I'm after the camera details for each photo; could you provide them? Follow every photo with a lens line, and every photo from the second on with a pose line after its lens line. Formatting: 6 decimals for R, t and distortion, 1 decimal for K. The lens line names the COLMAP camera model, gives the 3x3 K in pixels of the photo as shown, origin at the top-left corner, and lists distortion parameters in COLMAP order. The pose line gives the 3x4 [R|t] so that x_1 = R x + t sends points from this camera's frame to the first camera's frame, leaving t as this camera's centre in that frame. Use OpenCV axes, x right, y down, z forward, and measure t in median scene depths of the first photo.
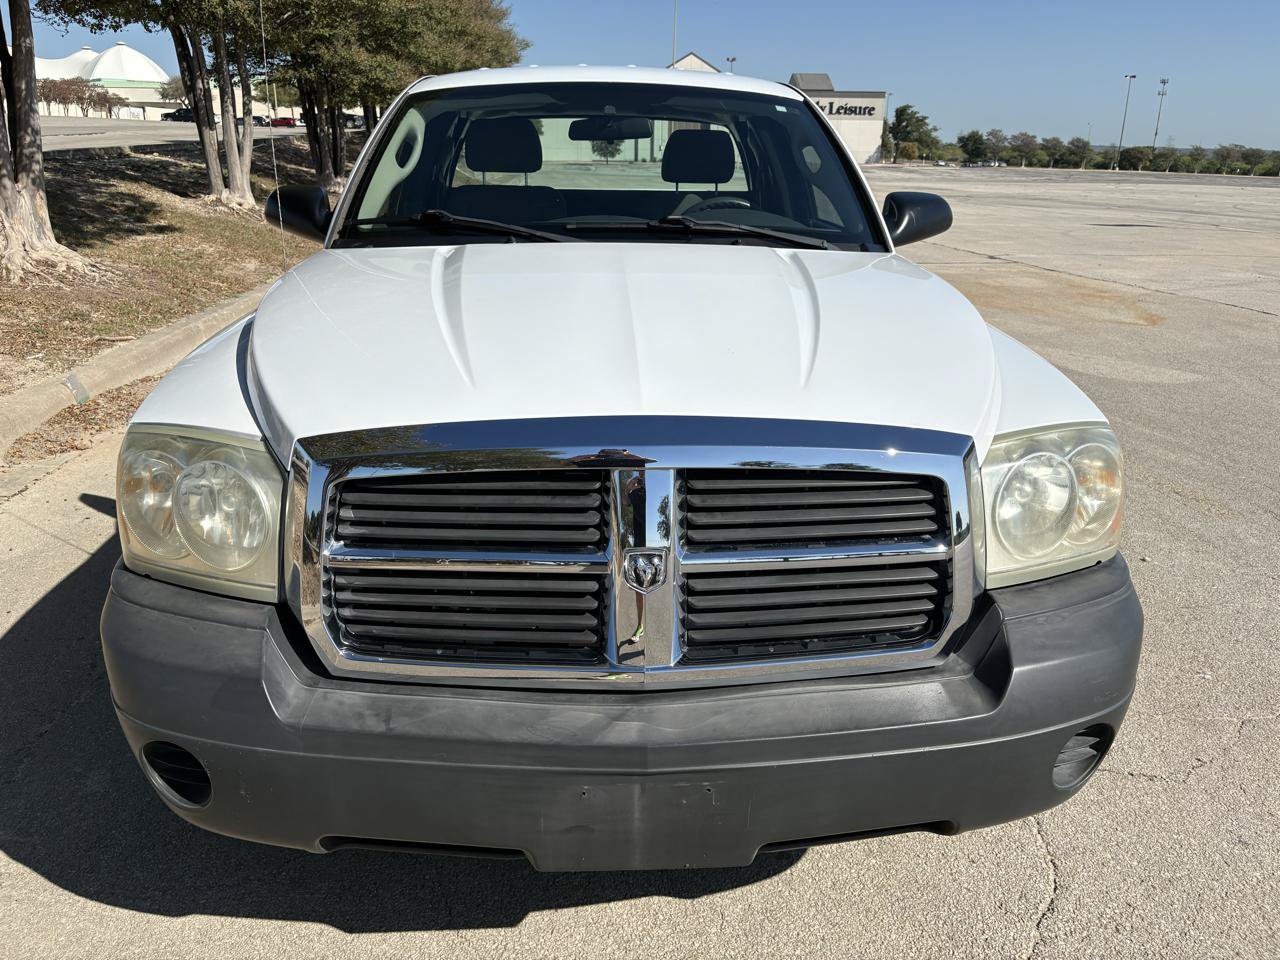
lens RADIAL K [[962.6, 0, 637.9], [0, 962.6, 478.8], [0, 0, 1]] dist [0.050519, -0.059160]
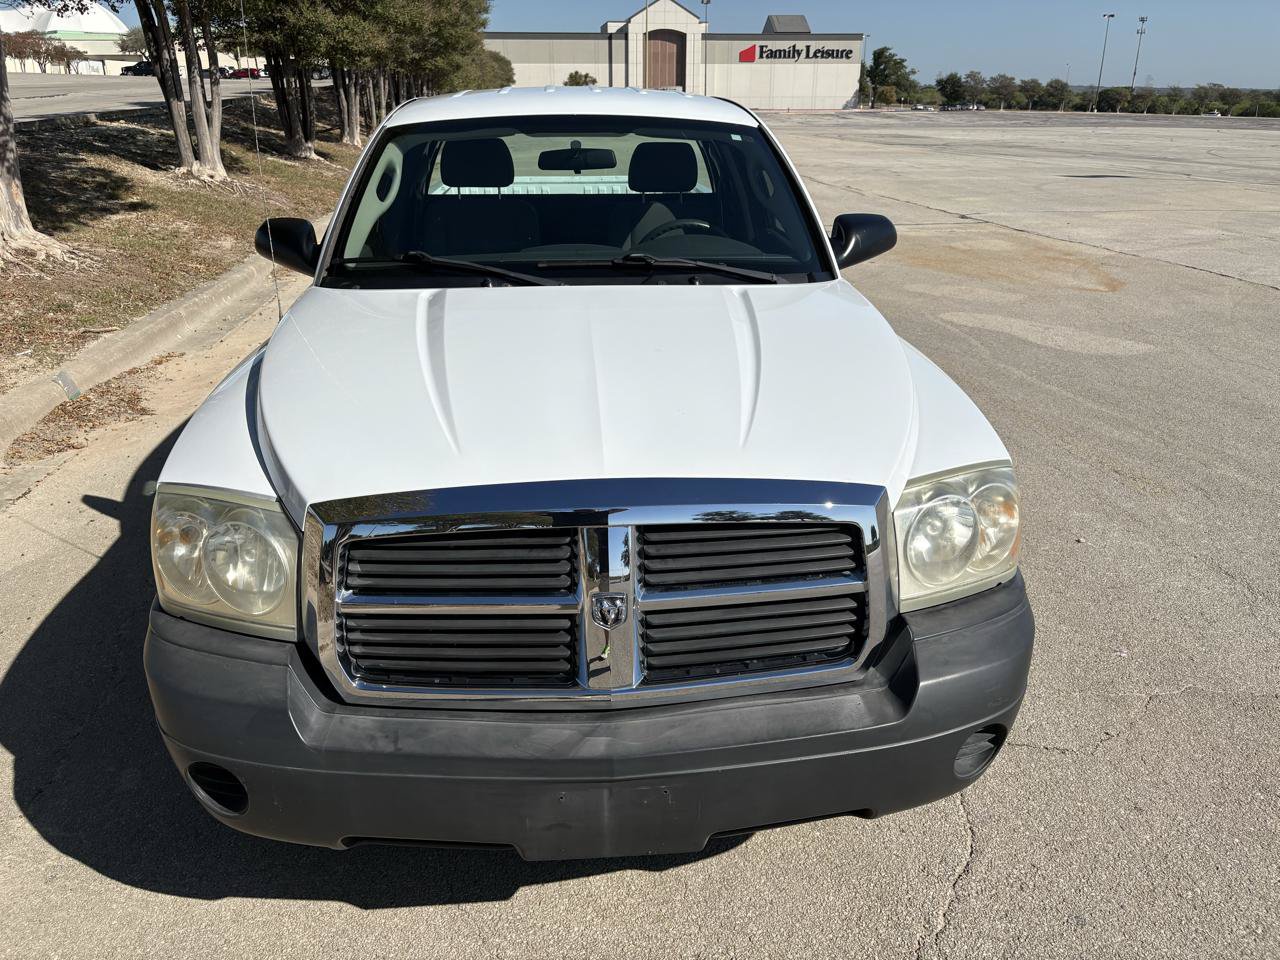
lens RADIAL K [[962.6, 0, 638.4], [0, 962.6, 482.8], [0, 0, 1]] dist [0.050519, -0.059160]
pose [[0.999612, -0.021182, 0.018065, 0.019131], [0.020191, 0.998370, 0.053384, -0.094666], [-0.019167, -0.052999, 0.998411, -0.134612]]
